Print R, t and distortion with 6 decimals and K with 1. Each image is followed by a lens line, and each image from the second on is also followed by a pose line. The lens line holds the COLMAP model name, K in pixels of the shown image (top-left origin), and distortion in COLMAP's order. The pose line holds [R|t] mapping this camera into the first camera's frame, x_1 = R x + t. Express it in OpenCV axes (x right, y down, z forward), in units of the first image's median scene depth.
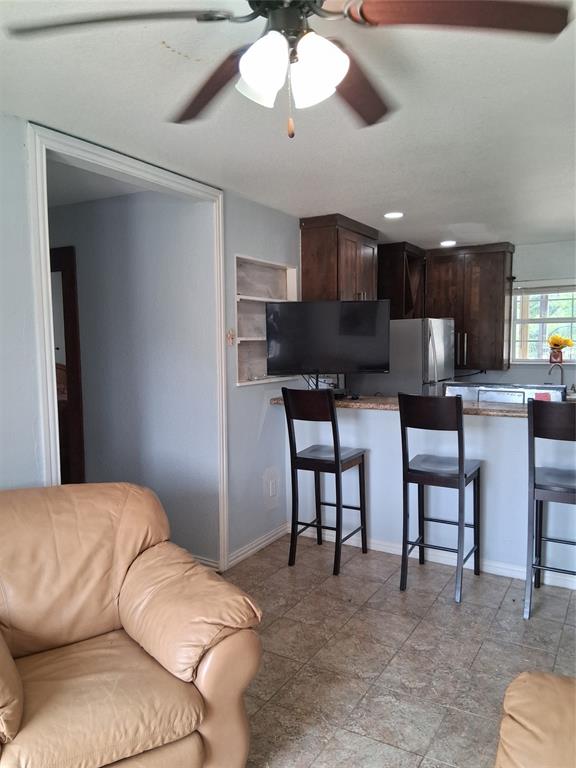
lens RADIAL K [[581.1, 0, 286.9], [0, 581.1, 384.4], [0, 0, 1]] dist [0.084688, -0.142648]
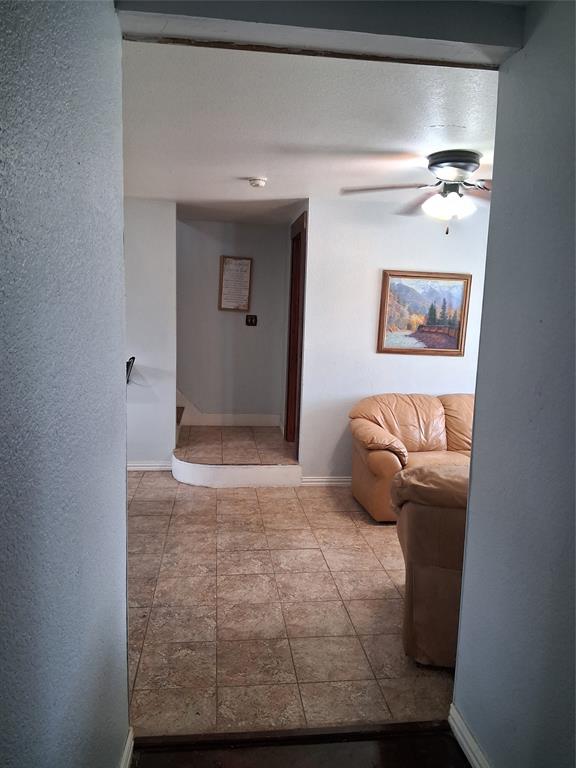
lens RADIAL K [[581.1, 0, 286.9], [0, 581.1, 384.4], [0, 0, 1]] dist [0.084688, -0.142648]
pose [[-0.606861, -0.108976, 0.787302, -0.643012], [0.041845, 0.984801, 0.168568, -0.102881], [-0.793706, 0.135242, -0.593077, 1.253067]]
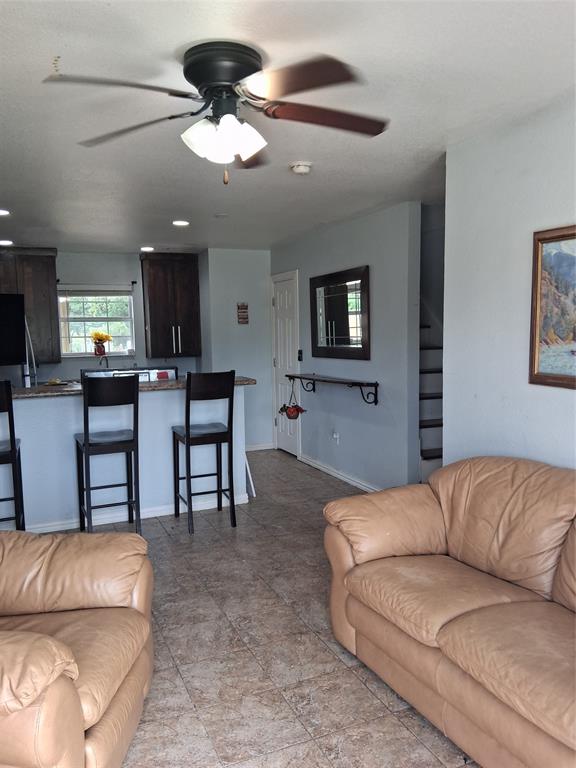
lens RADIAL K [[581.1, 0, 286.9], [0, 581.1, 384.4], [0, 0, 1]] dist [0.084688, -0.142648]
pose [[0.585403, -0.074101, 0.807349, -0.478273], [0.079464, 0.996264, 0.033821, 0.020582], [-0.806839, 0.044356, 0.589104, 0.006495]]
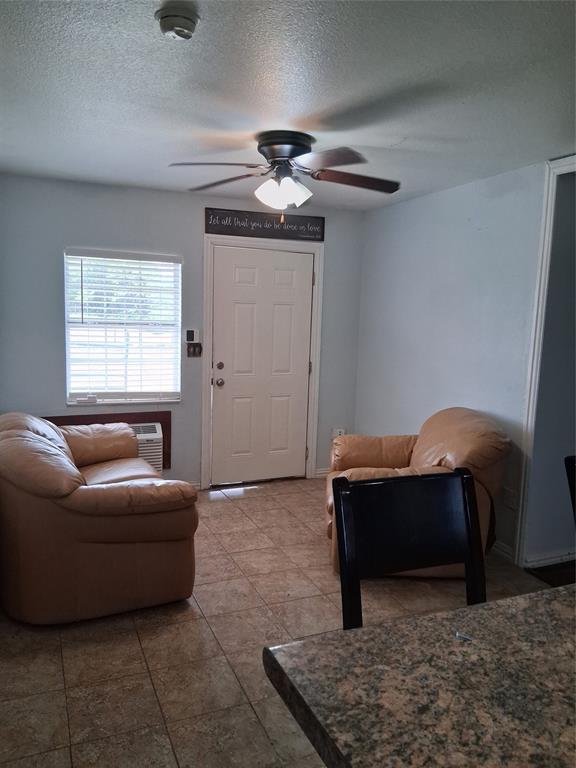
lens RADIAL K [[581.1, 0, 286.9], [0, 581.1, 384.4], [0, 0, 1]] dist [0.084688, -0.142648]
pose [[-0.593570, 0.101541, -0.798351, 0.742023], [-0.090633, 0.977263, 0.191682, -0.103742], [0.799663, 0.186134, -0.570871, 0.982039]]
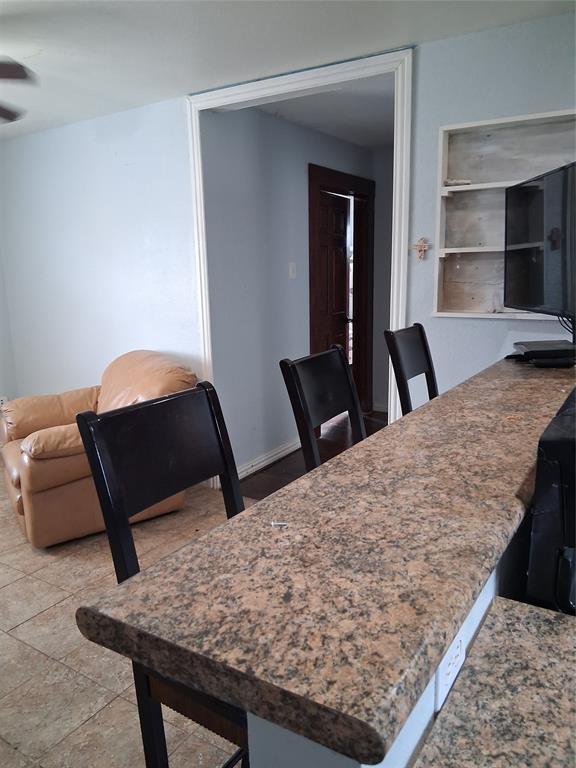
lens RADIAL K [[577.1, 0, 287.7], [0, 577.1, 388.3], [0, 0, 1]] dist [0.079038, -0.139956]
pose [[-0.033984, 0.219702, -0.974975, 0.731508], [-0.061362, 0.973239, 0.221450, -0.067335], [0.997537, 0.067352, -0.019593, 0.925370]]
